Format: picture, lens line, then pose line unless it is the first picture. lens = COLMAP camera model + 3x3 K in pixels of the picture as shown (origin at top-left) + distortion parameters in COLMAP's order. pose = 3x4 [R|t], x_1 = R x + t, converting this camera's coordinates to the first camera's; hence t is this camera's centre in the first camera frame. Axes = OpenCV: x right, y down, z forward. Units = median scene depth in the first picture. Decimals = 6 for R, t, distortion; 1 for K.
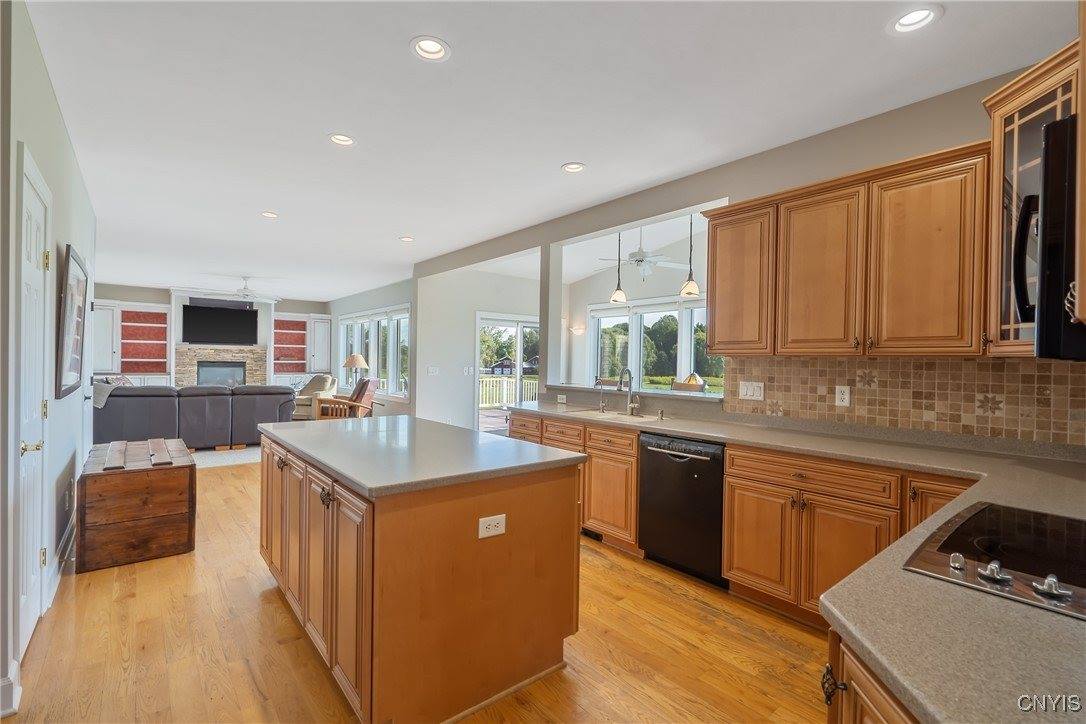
lens RADIAL K [[489.8, 0, 541.6], [0, 489.8, 366.5], [0, 0, 1]] dist [-0.005643, -0.000147]
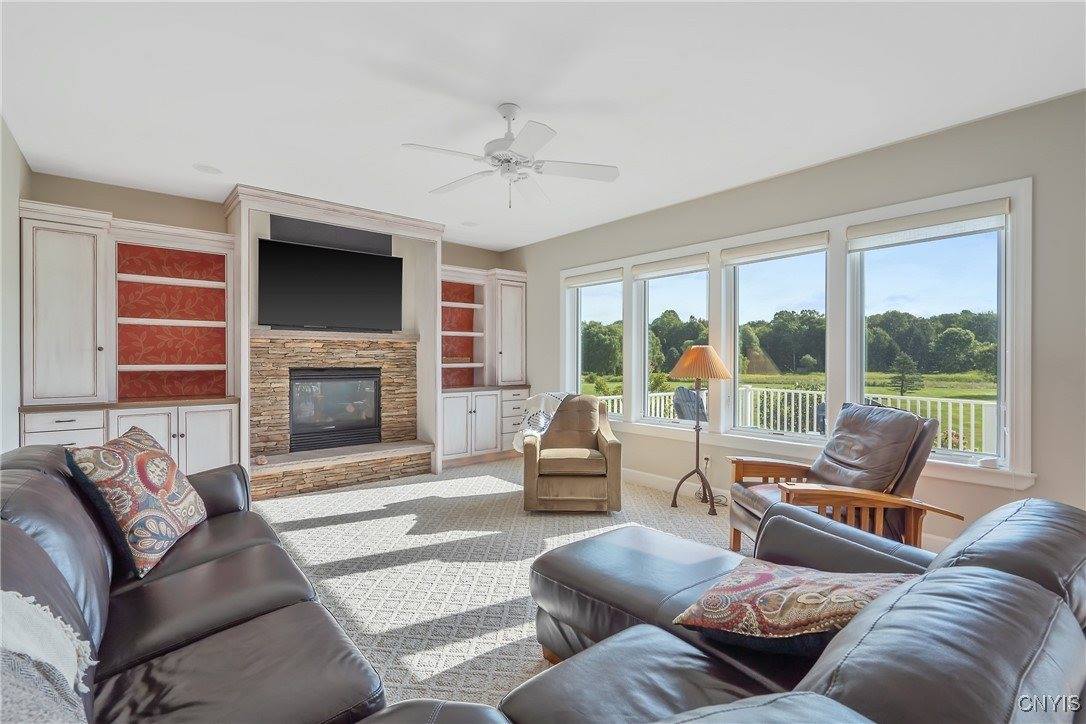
lens RADIAL K [[489.8, 0, 538.7], [0, 489.8, 362.7], [0, 0, 1]] dist [-0.005643, -0.000147]
pose [[0.999811, -0.016770, 0.009832, -0.490499], [0.016809, 0.999851, -0.003899, -0.010193], [-0.009765, 0.004063, 0.999944, 0.562351]]
